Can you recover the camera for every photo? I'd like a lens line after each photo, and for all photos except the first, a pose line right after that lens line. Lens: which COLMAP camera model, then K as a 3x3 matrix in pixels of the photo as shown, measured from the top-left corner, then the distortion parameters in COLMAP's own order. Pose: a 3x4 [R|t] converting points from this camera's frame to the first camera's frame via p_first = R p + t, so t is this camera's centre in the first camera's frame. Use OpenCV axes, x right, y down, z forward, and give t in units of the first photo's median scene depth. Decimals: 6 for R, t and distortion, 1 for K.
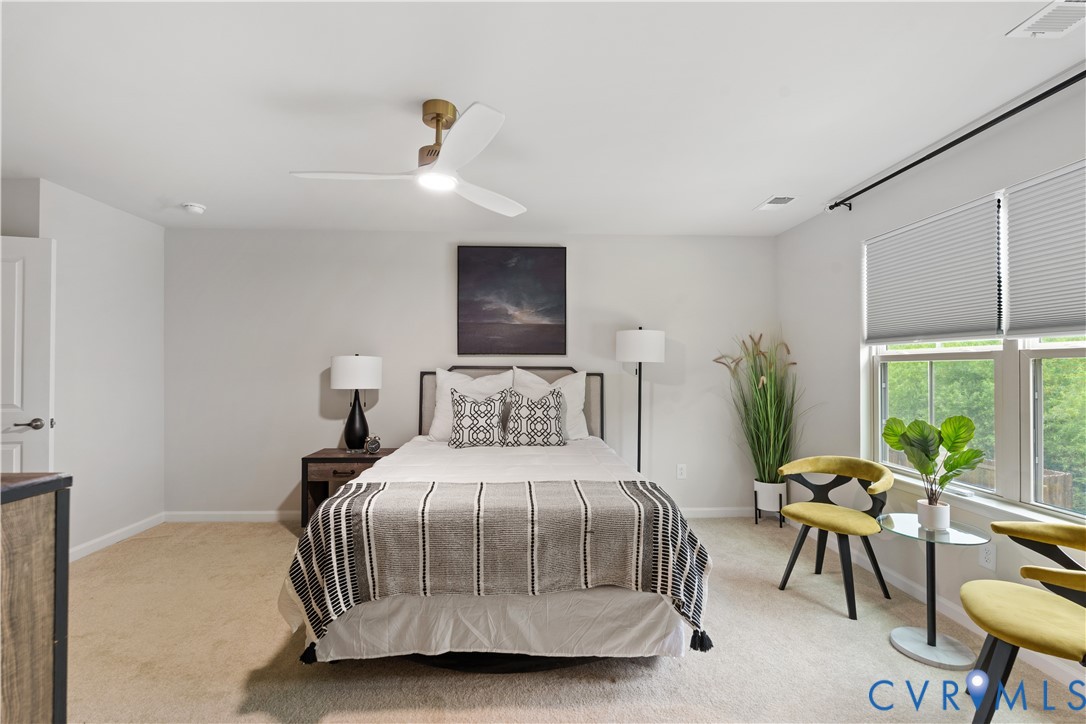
lens RADIAL K [[483.1, 0, 542.5], [0, 483.1, 362.7], [0, 0, 1]] dist [-0.003264, 0.000762]
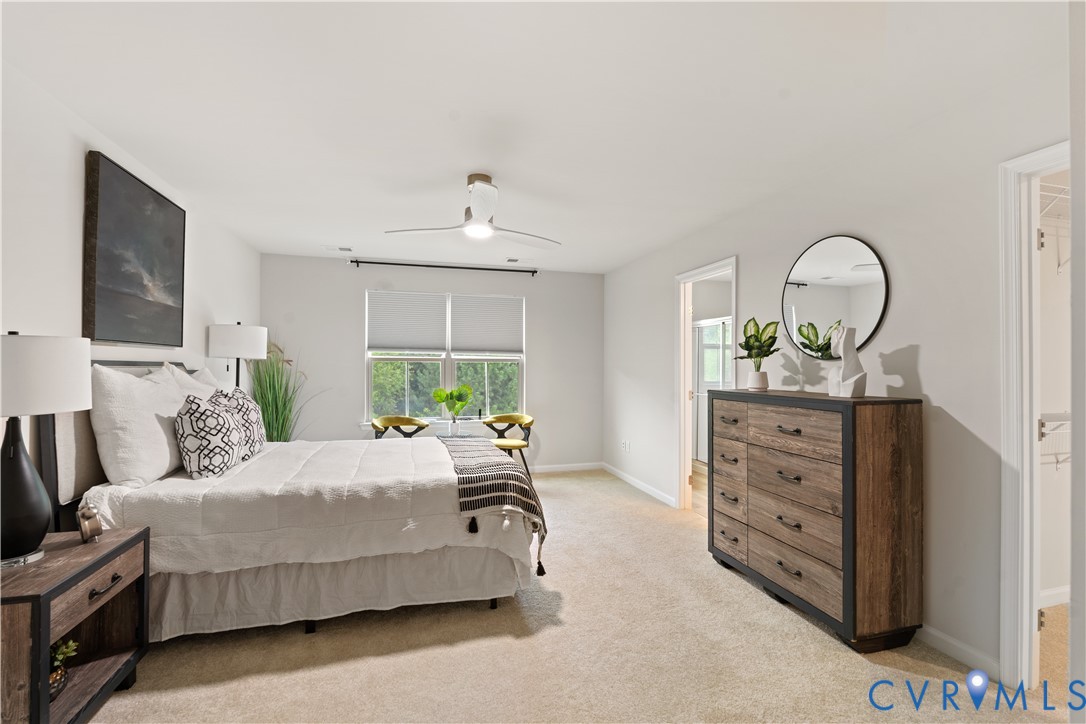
lens RADIAL K [[483.1, 0, 541.0], [0, 483.1, 364.4], [0, 0, 1]] dist [-0.003264, 0.000762]
pose [[-0.230882, 0.000214, 0.972982, -0.979782], [-0.017510, 0.999837, -0.004375, 0.005629], [-0.972824, -0.018047, -0.230841, 0.702602]]
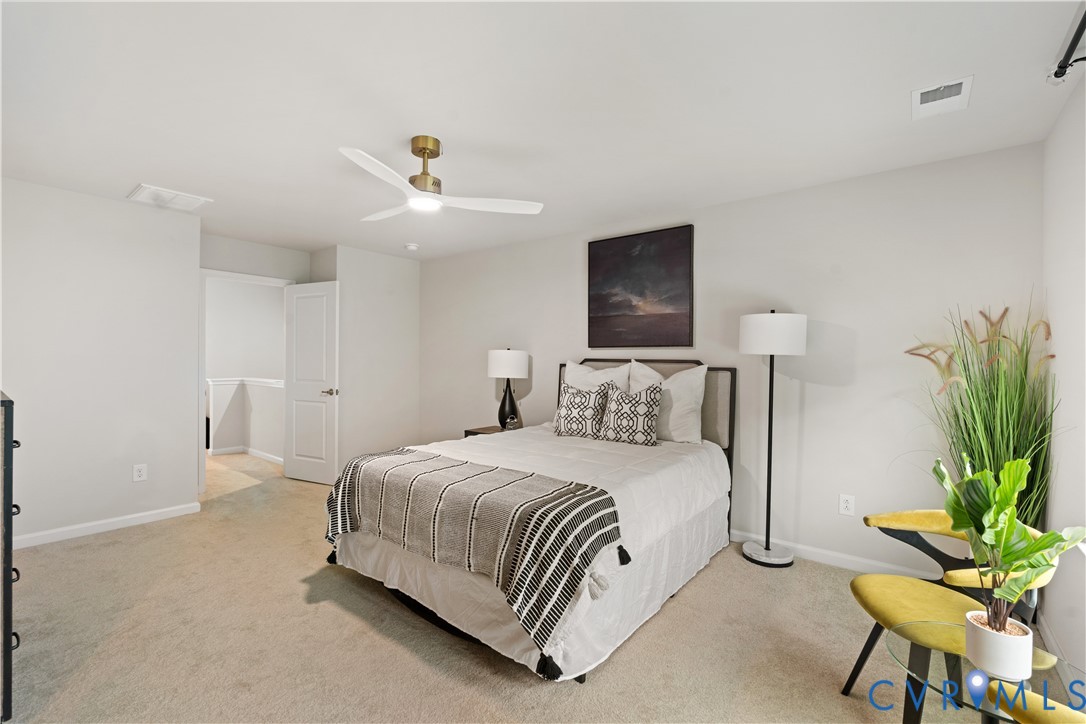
lens RADIAL K [[483.1, 0, 542.3], [0, 483.1, 362.8], [0, 0, 1]] dist [-0.003264, 0.000762]
pose [[0.748901, 0.008768, -0.662624, 0.496943], [0.000118, 0.999911, 0.013365, 0.002075], [0.662682, -0.010088, 0.748833, 0.181732]]
